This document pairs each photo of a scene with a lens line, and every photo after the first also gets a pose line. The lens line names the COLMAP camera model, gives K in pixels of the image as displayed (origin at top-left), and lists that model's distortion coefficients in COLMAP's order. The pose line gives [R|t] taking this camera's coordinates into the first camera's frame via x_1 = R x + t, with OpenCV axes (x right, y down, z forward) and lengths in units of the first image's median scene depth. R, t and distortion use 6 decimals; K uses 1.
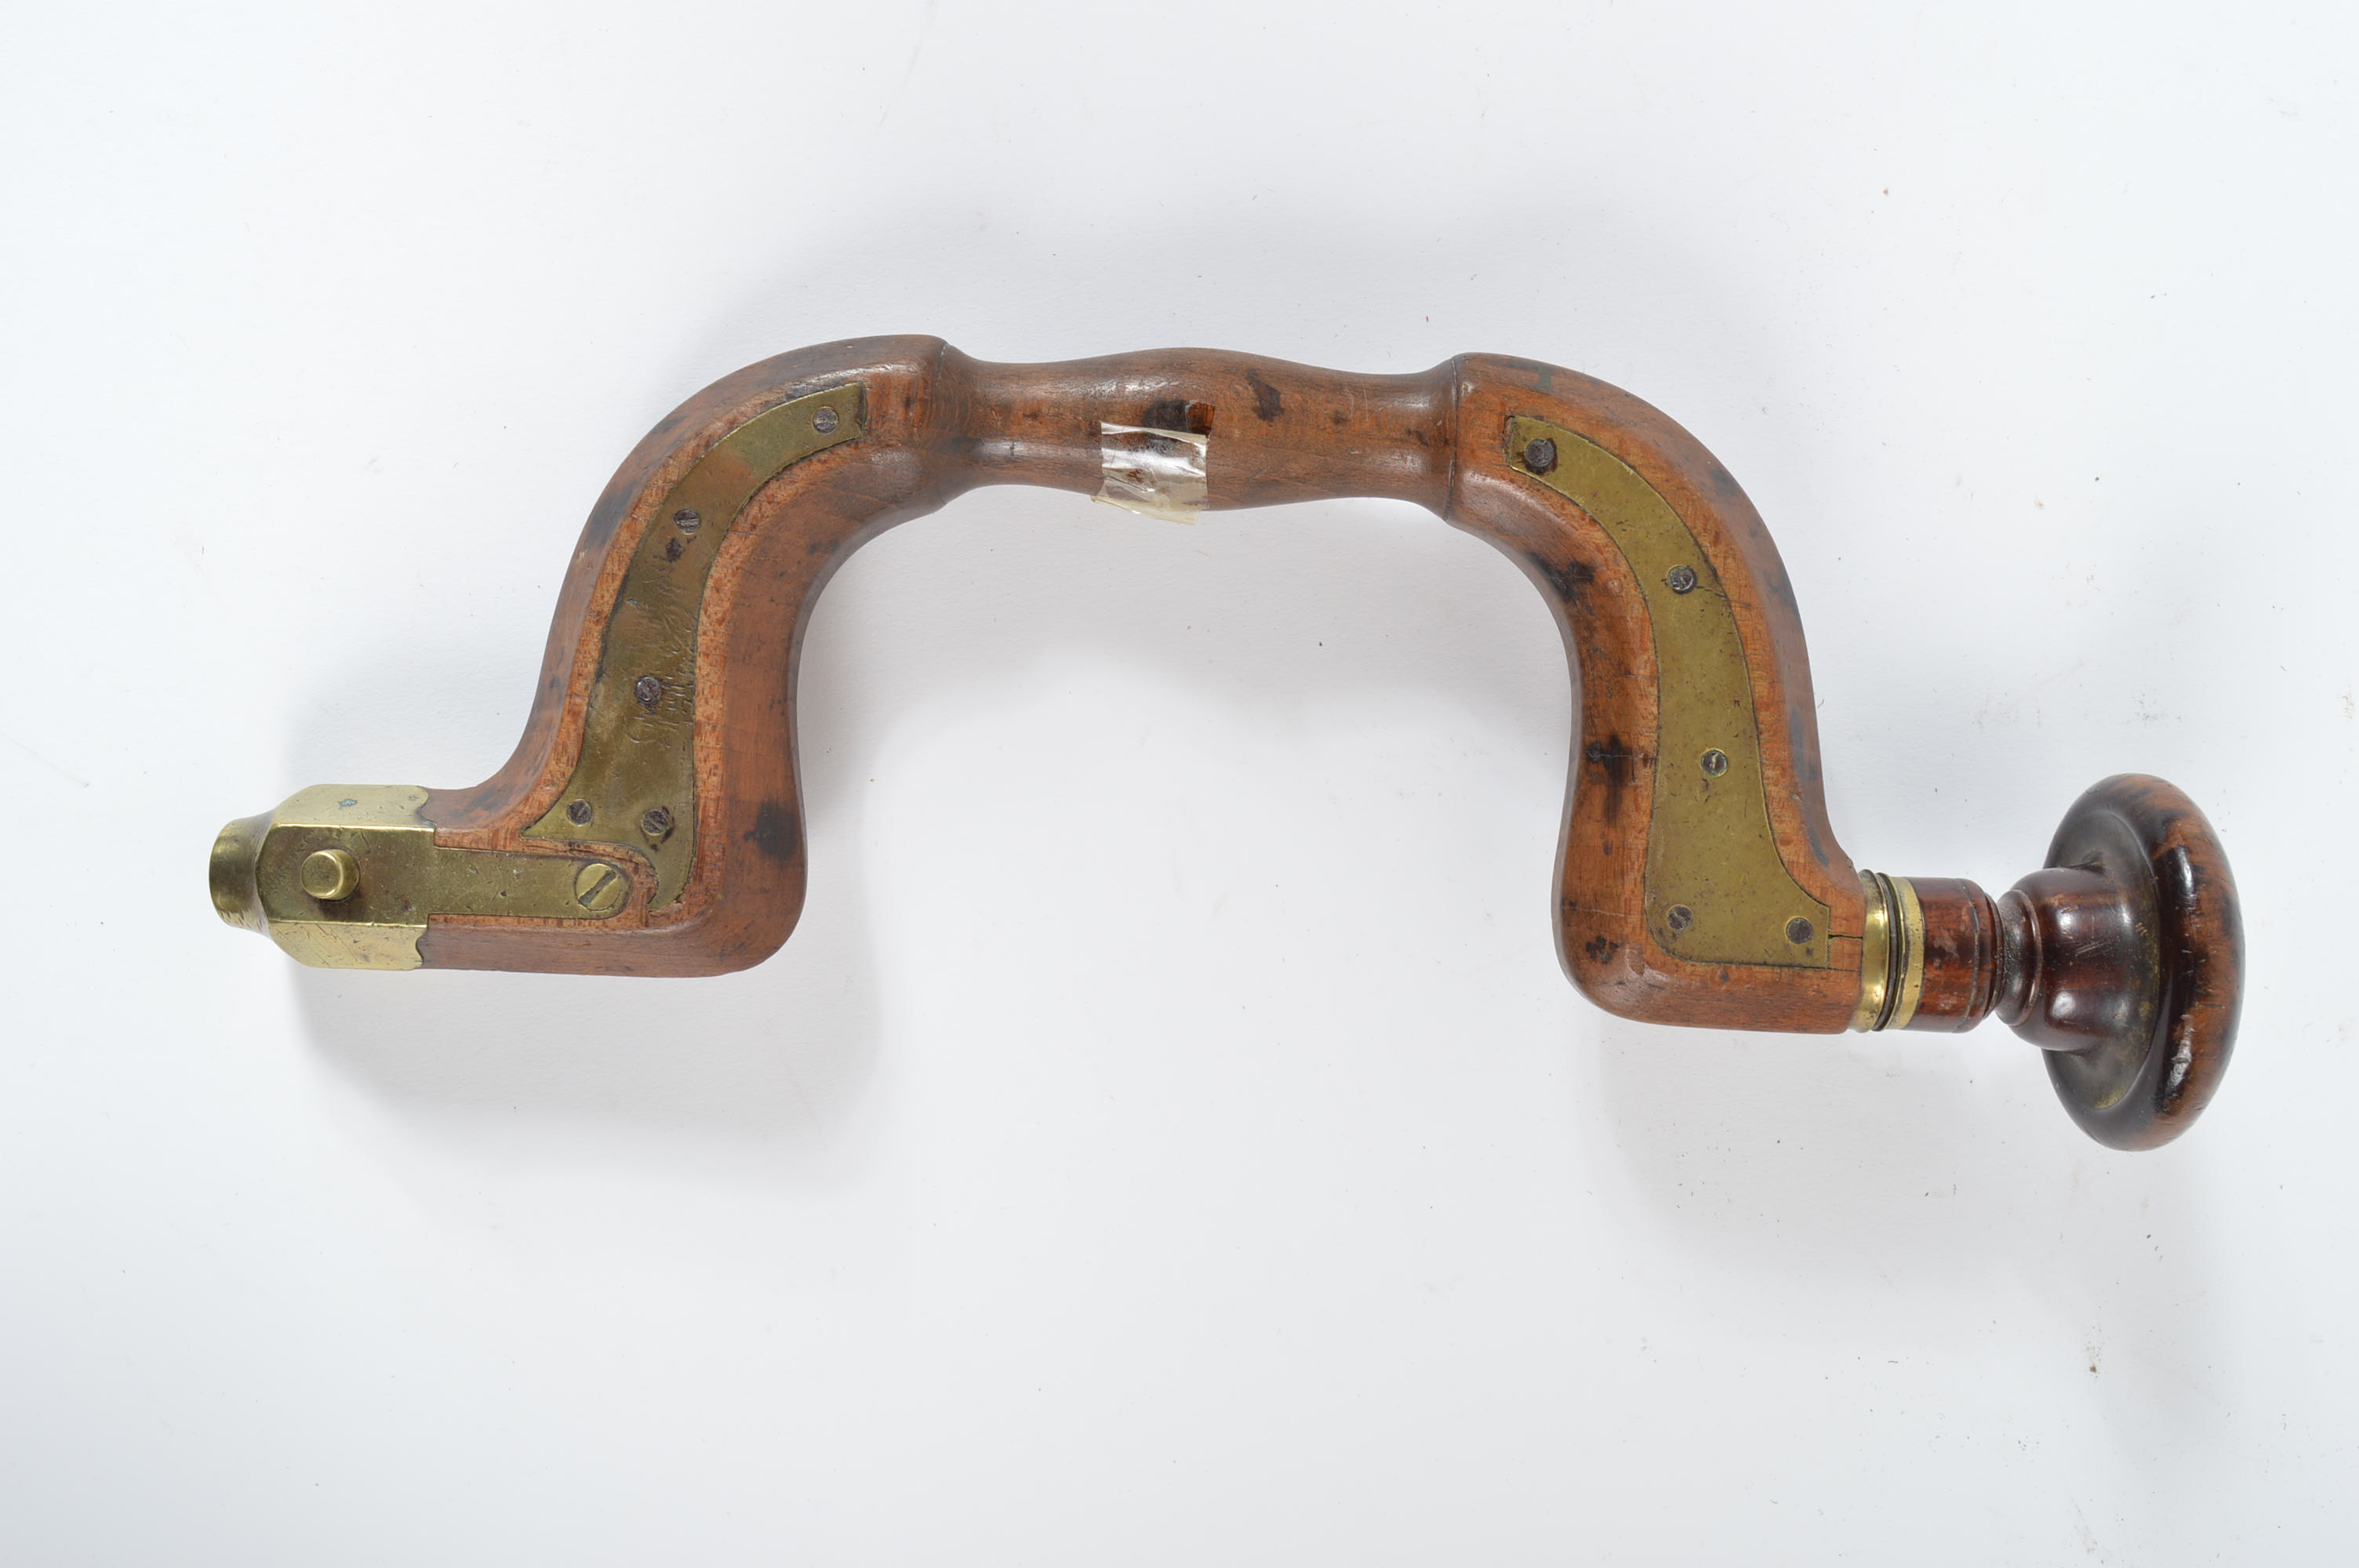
lens RADIAL K [[2056.2, 0, 1179.5], [0, 2056.2, 784.0], [0, 0, 1]] dist [-0.087717, 0.004119]
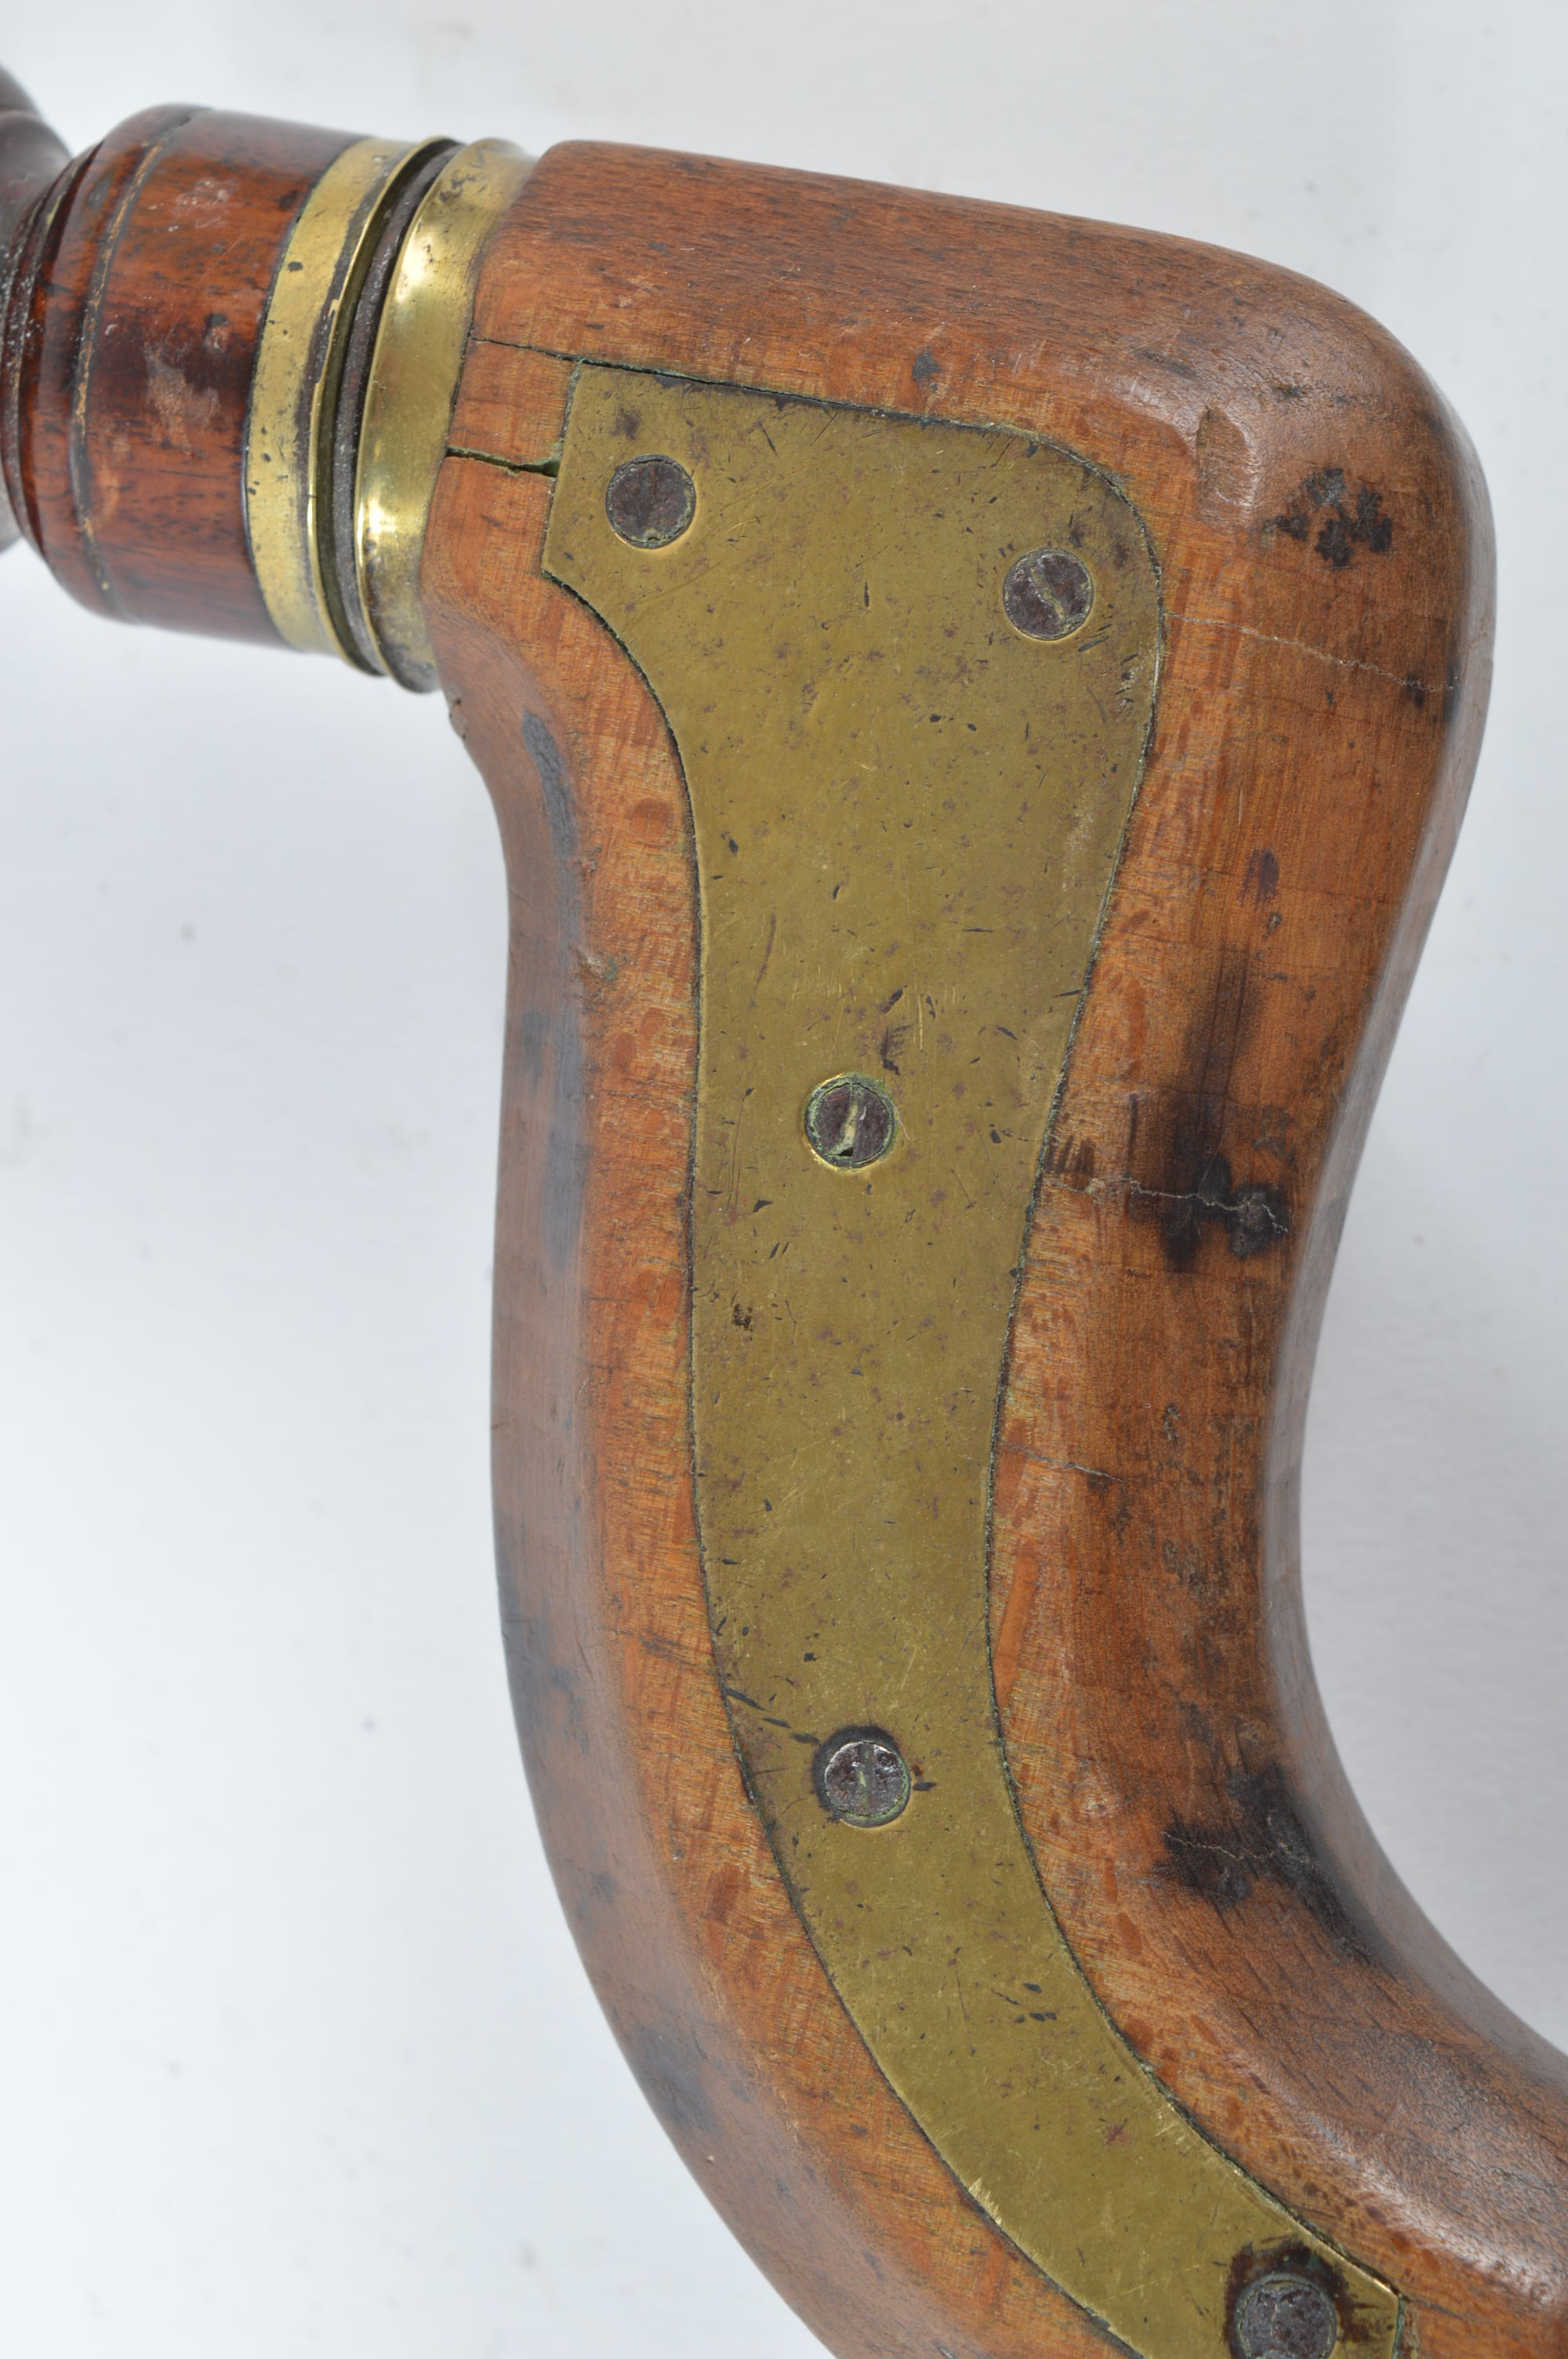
lens RADIAL K [[5046.9, 0, 784.0], [0, 5046.9, 1179.5], [0, 0, 1]] dist [0.036807, 0.279670]
pose [[-0.947325, -0.147785, 0.284139, 0.068863], [0.148316, -0.988742, -0.019771, -0.005670], [0.283862, 0.023413, 0.958579, 0.321677]]
